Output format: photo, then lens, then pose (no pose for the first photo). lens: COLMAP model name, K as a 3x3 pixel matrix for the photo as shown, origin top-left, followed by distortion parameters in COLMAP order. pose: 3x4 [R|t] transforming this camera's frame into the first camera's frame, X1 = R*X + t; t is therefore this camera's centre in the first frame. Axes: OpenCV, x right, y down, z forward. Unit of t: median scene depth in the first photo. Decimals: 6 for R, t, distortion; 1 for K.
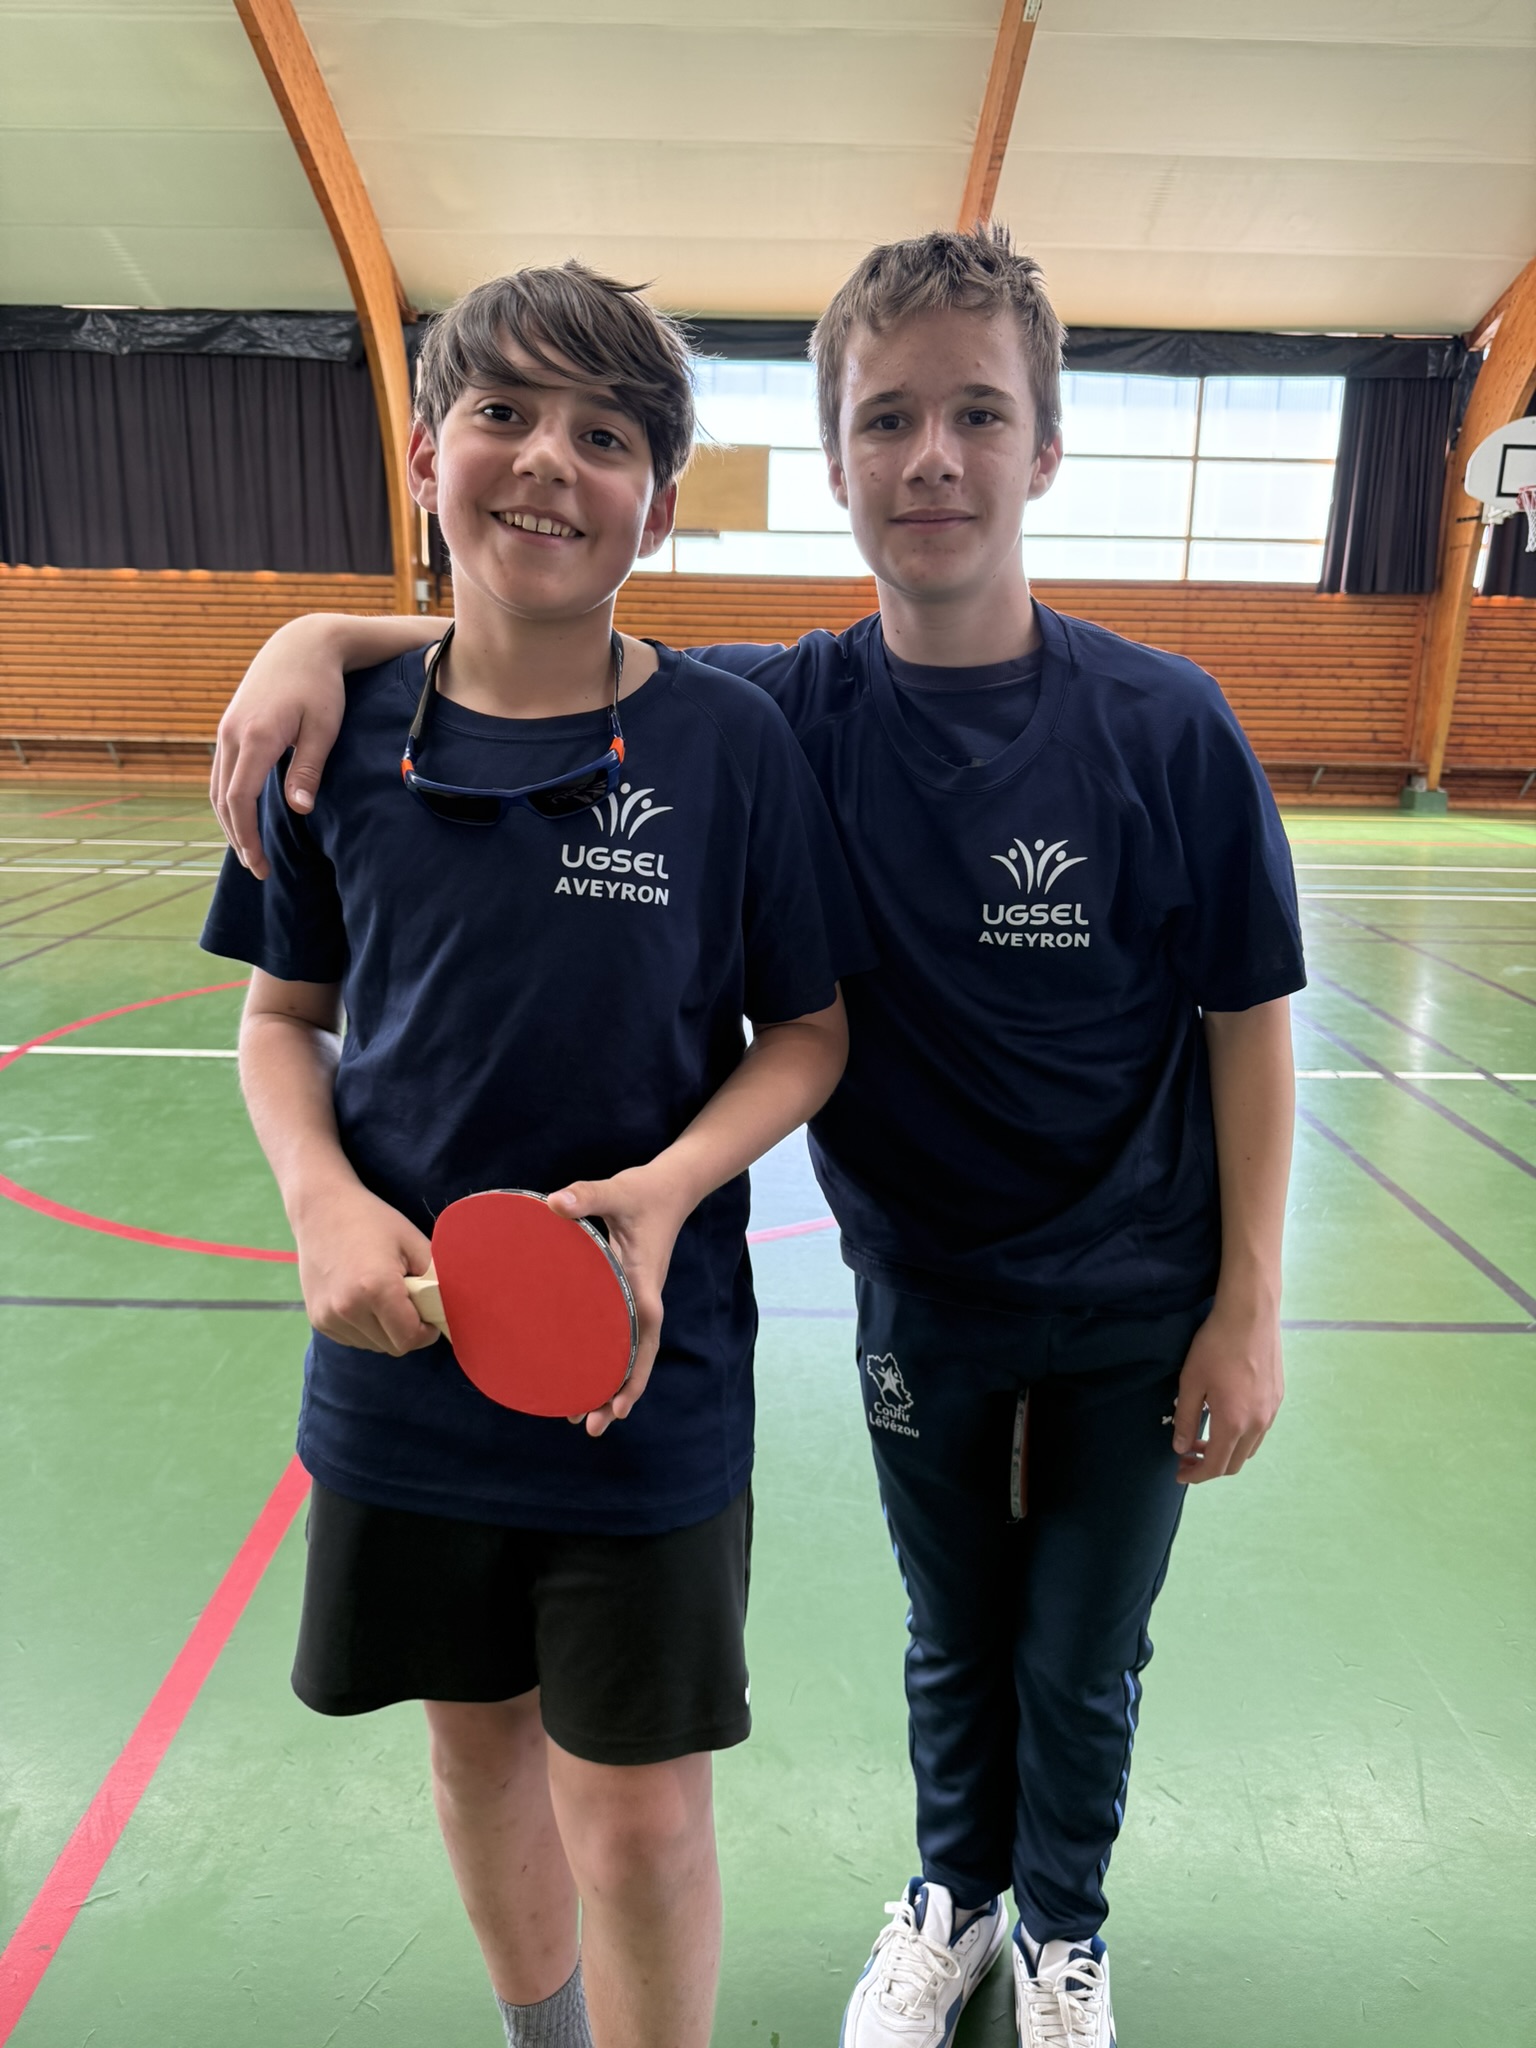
lens RADIAL K [[1442.0, 0, 768.0], [0, 1442.0, 1024.0], [0, 0, 1]] dist [-0.014289, -0.006746]
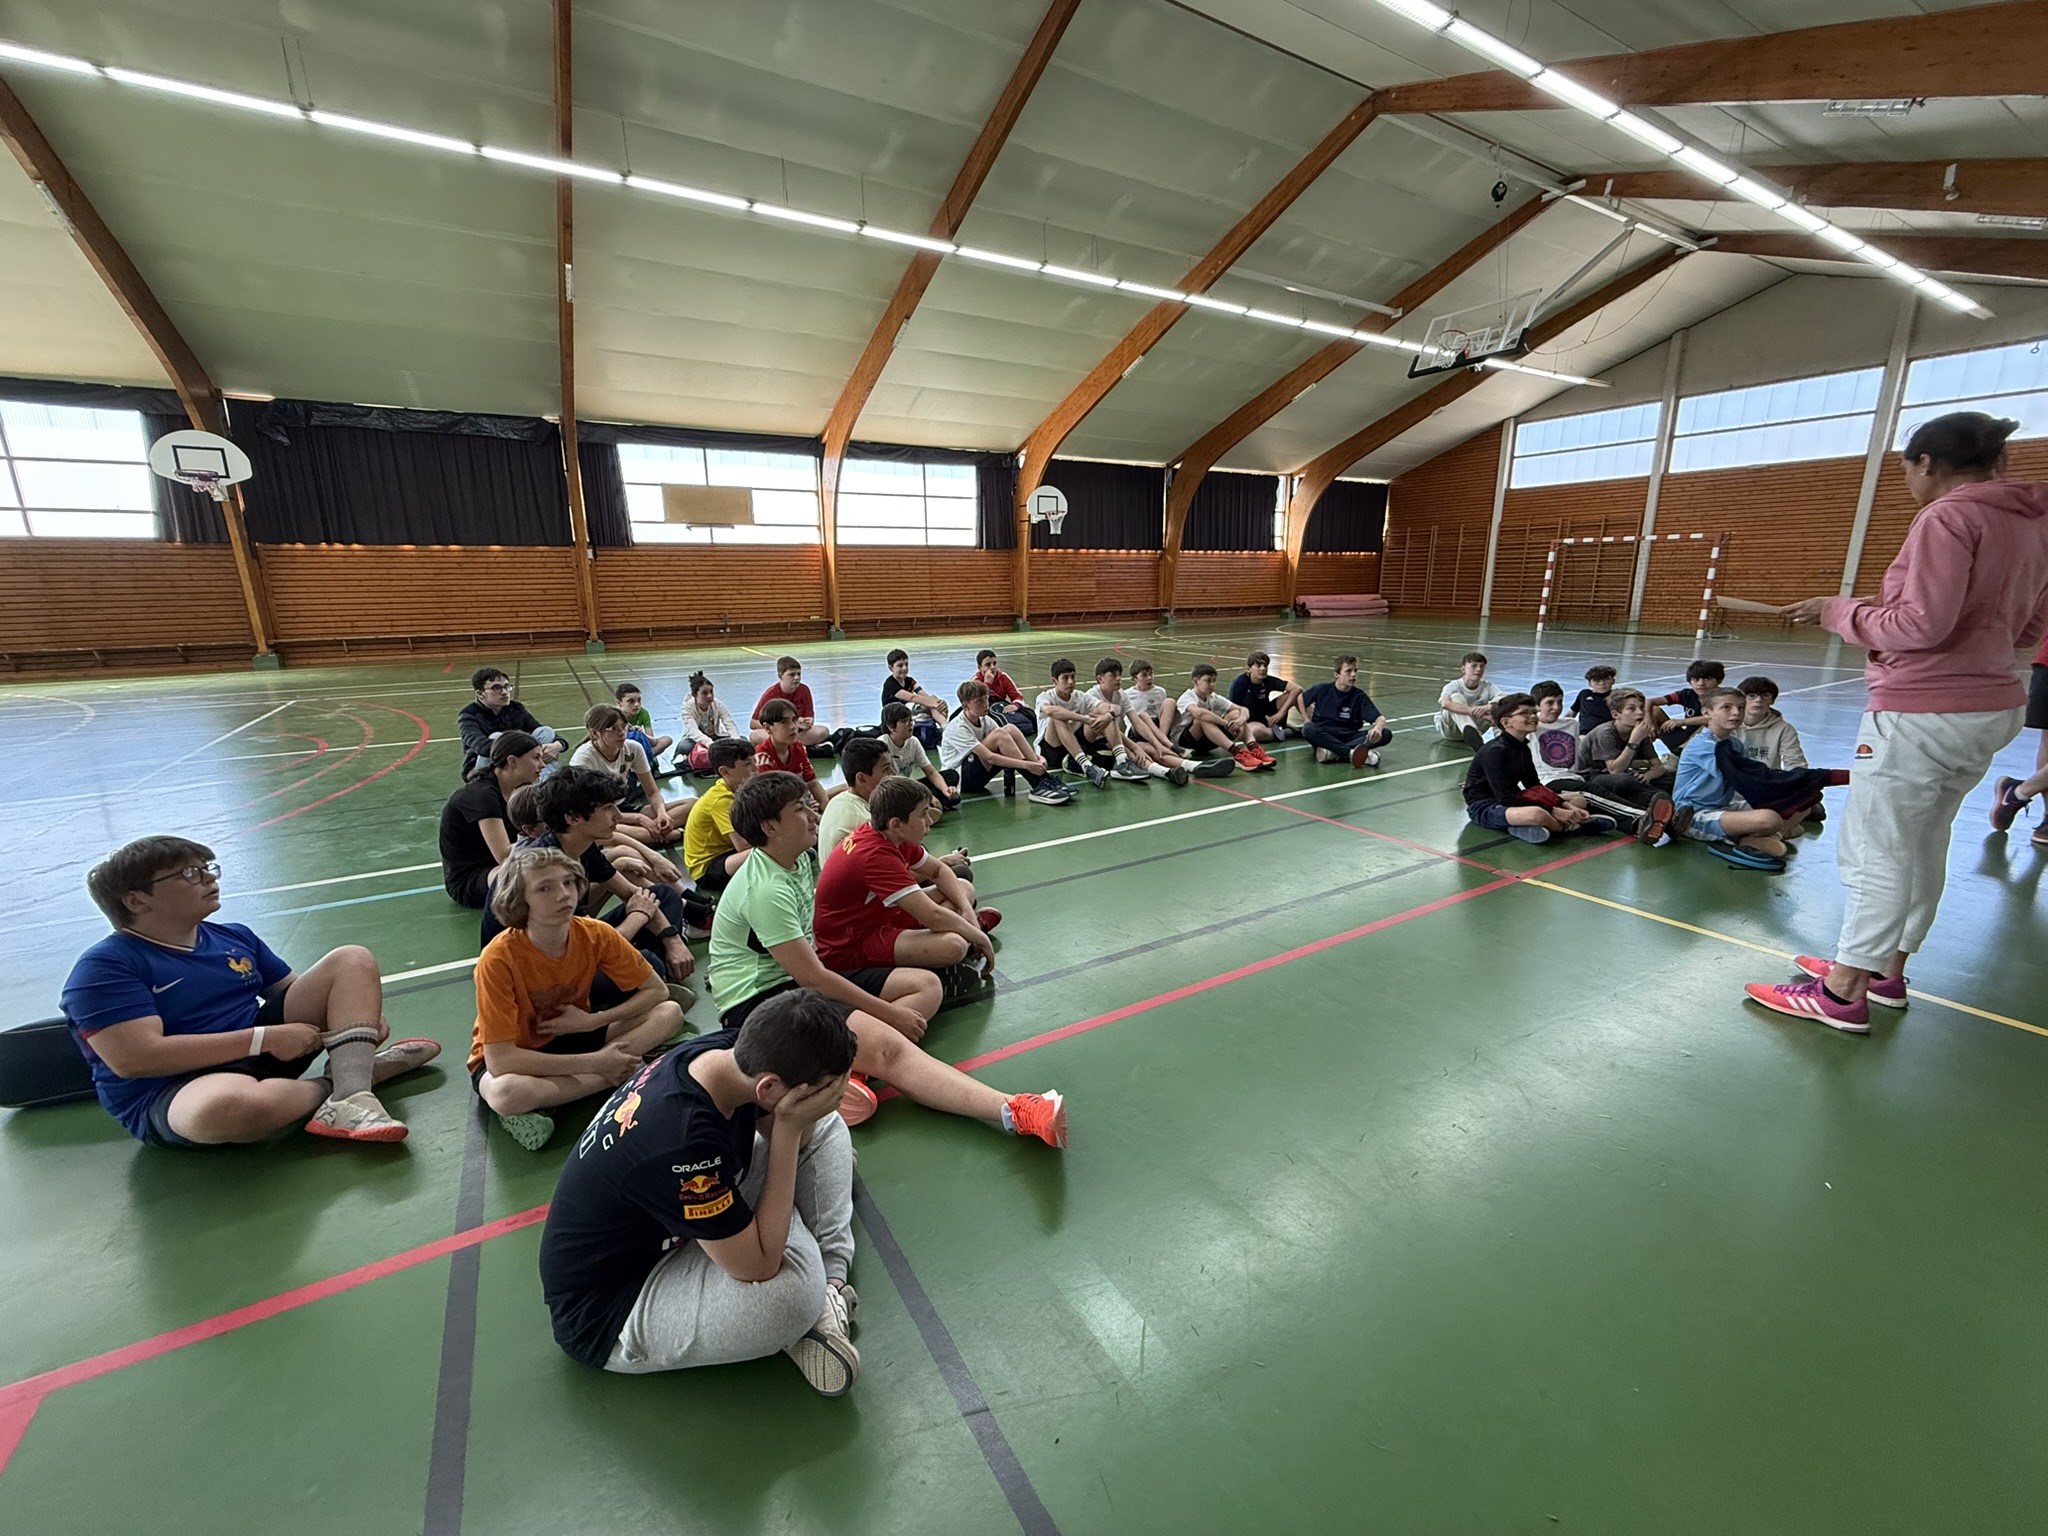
lens RADIAL K [[810.6, 0, 1024.0], [0, 810.6, 768.0], [0, 0, 1]] dist [-0.017978, 0.000027]
pose [[0.859048, -0.143453, 0.491384, -0.310369], [0.152397, 0.988074, 0.022031, 0.068346], [-0.488684, 0.055960, 0.870664, -0.280362]]
